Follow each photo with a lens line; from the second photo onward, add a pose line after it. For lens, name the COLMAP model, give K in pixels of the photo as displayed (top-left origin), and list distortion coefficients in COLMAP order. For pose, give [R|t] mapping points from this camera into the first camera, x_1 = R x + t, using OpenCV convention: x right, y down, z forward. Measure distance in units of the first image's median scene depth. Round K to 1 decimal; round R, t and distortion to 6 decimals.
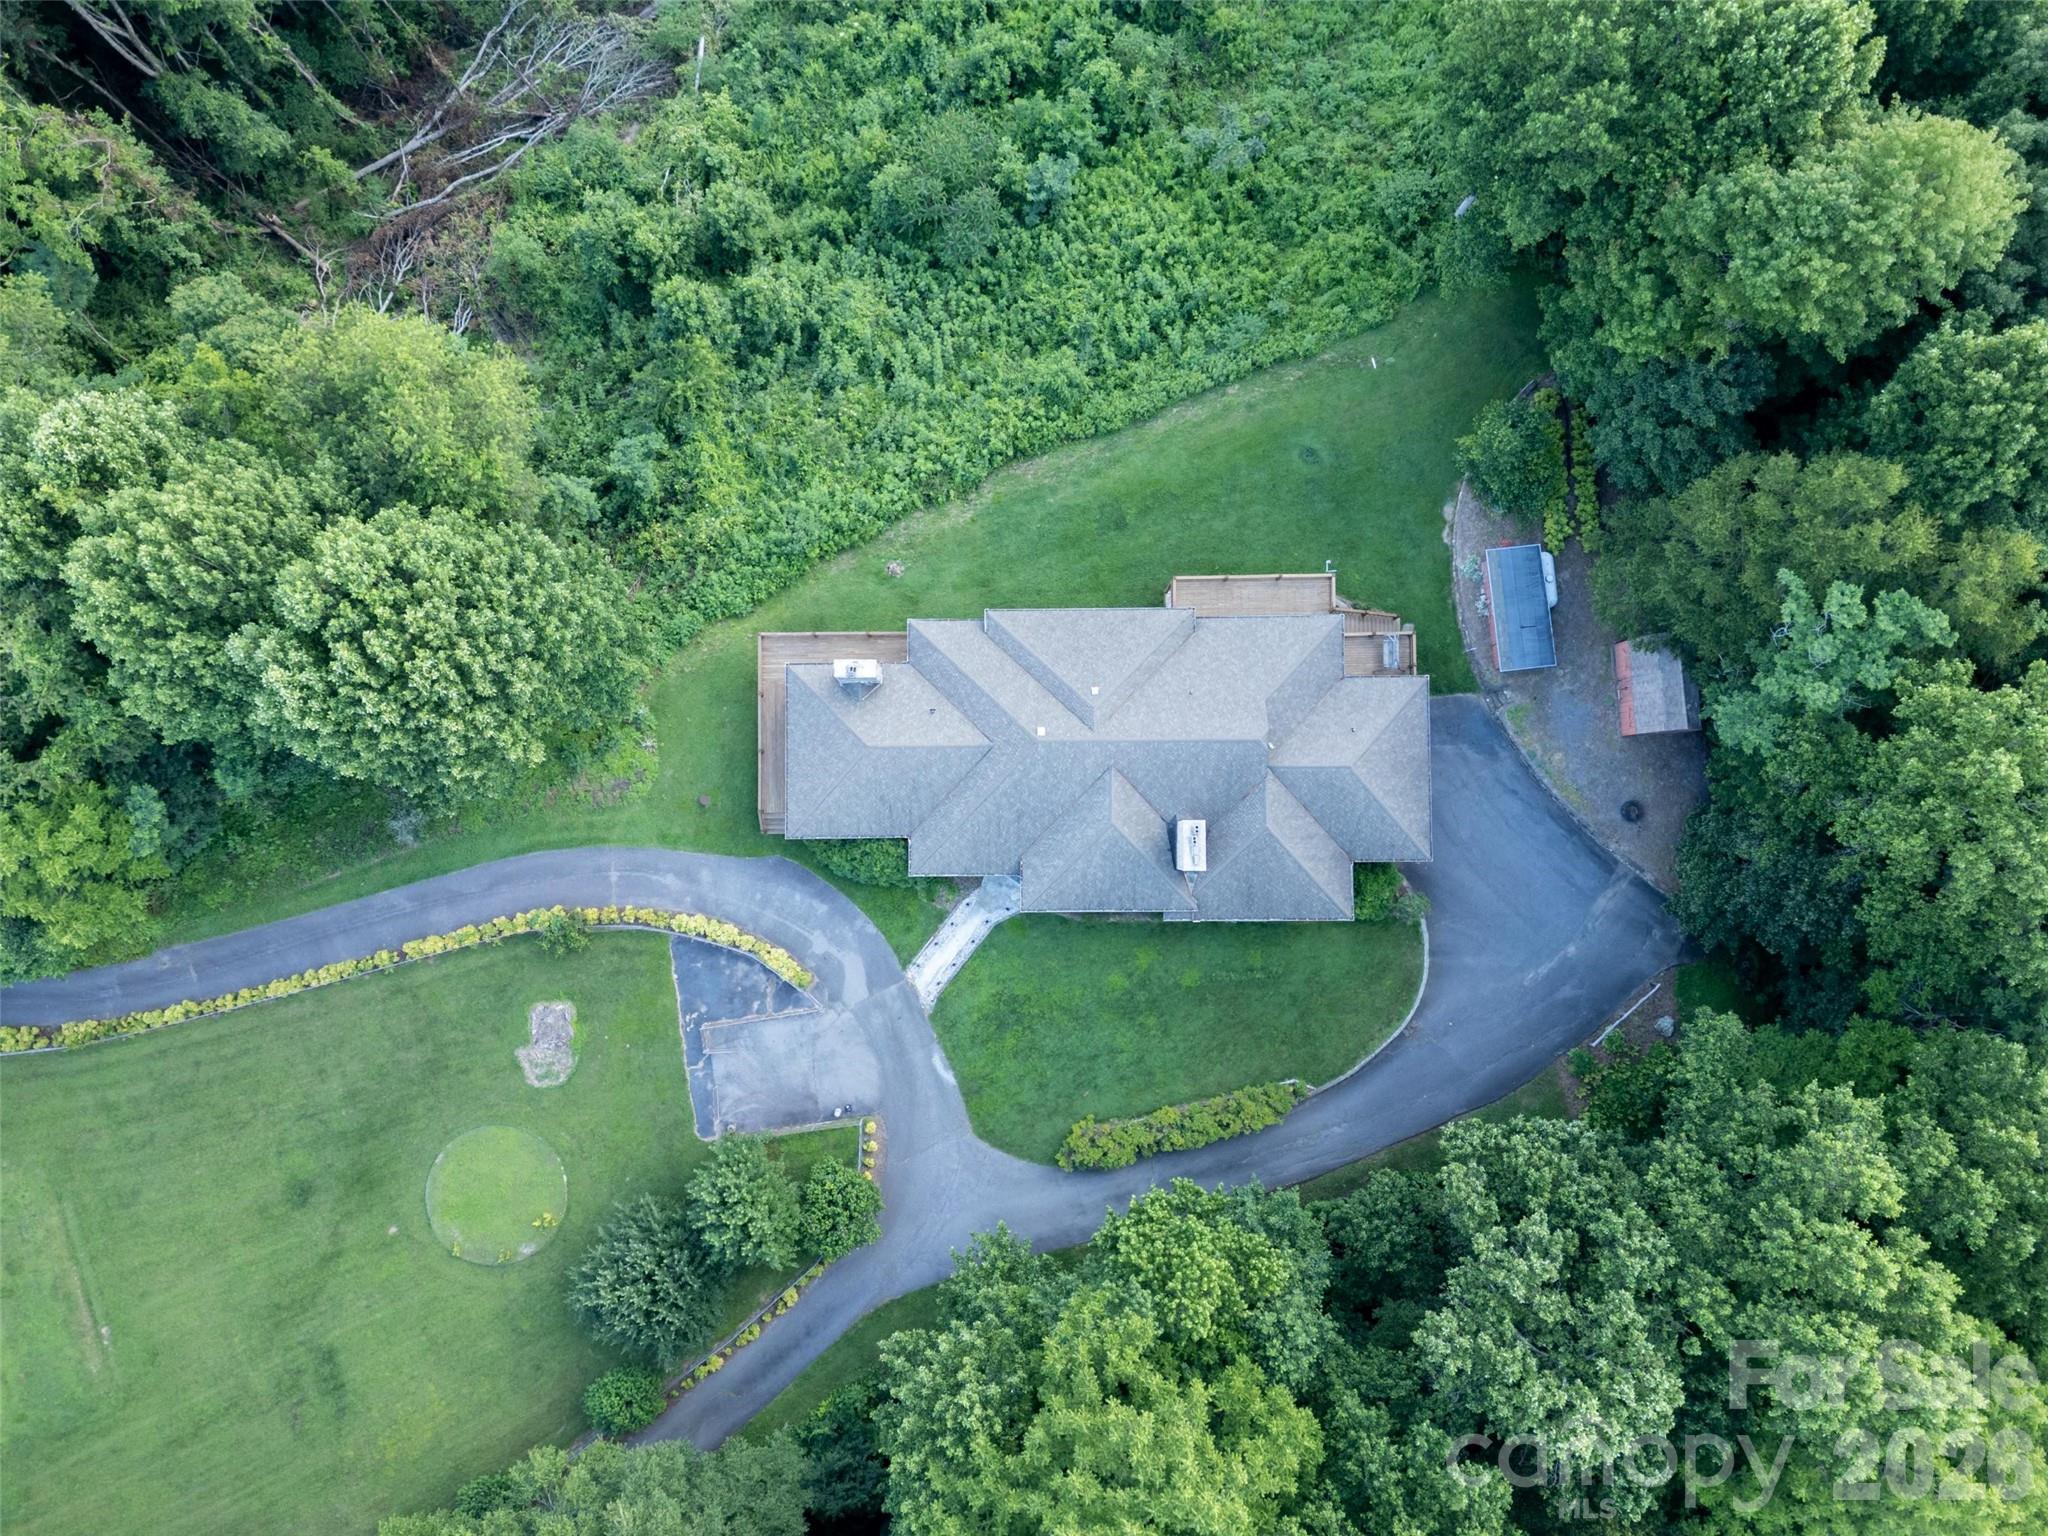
lens RADIAL K [[1449.6, 0, 1024.0], [0, 1449.6, 768.0], [0, 0, 1]] dist [-0.000230, -0.000829]
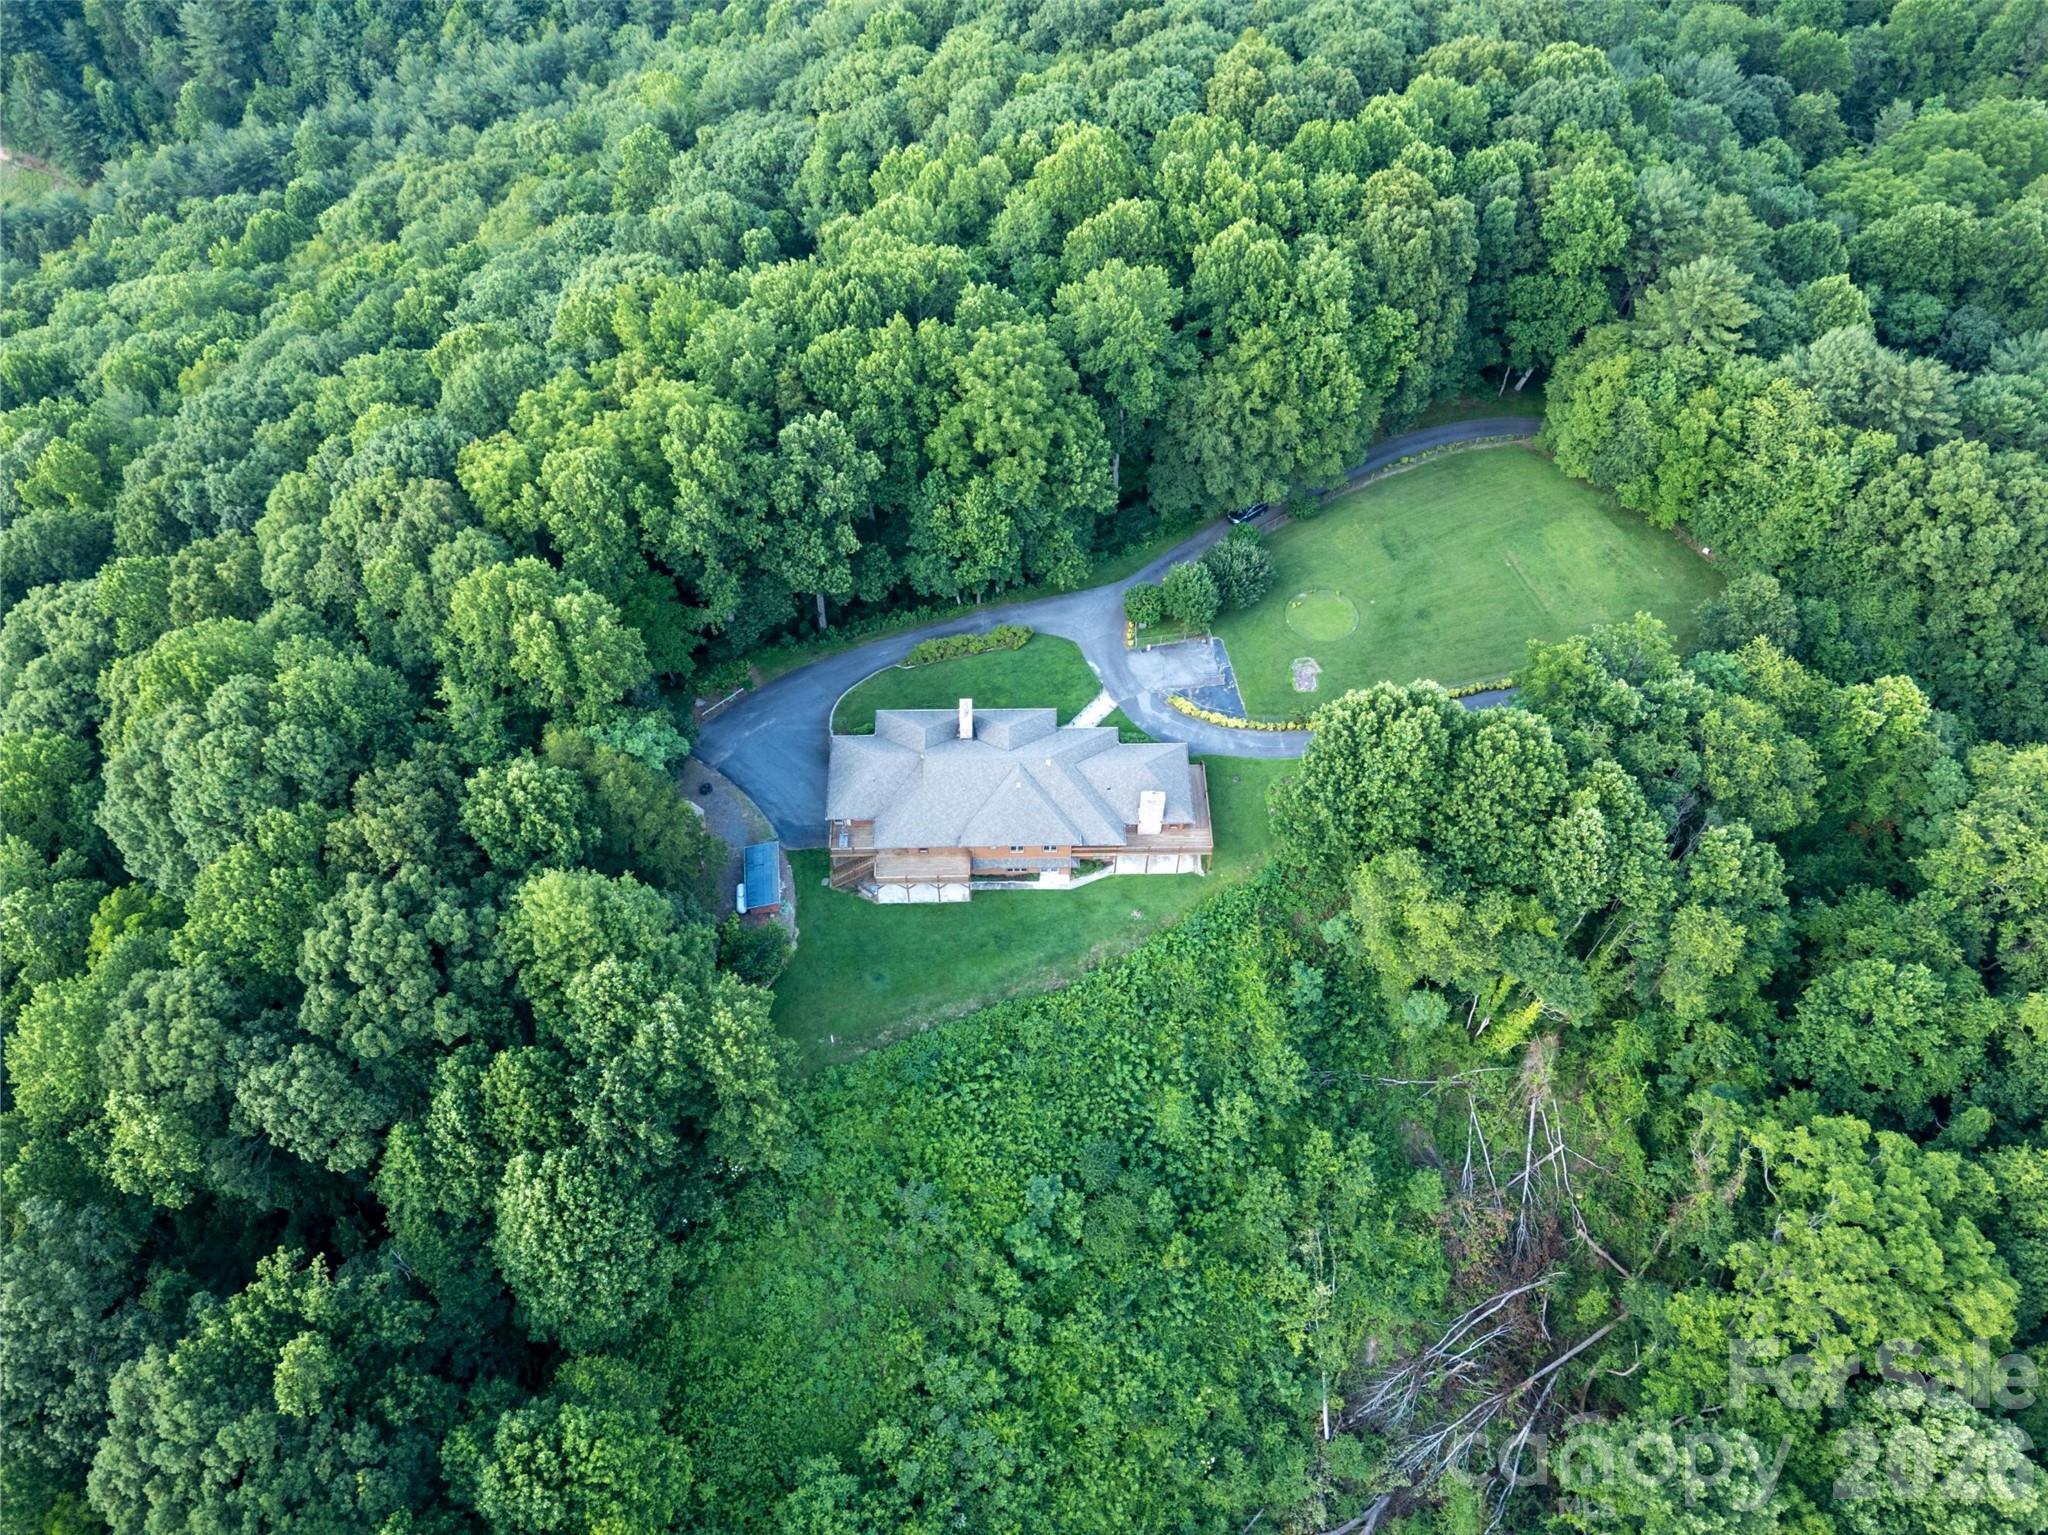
lens RADIAL K [[1449.6, 0, 1024.0], [0, 1449.6, 767.5], [0, 0, 1]] dist [-0.000230, -0.000829]
pose [[-0.999898, 0.014097, 0.002443, 0.033815], [-0.009361, -0.773715, 0.633465, -1.093714], [0.010821, 0.633378, 0.773767, -0.381067]]
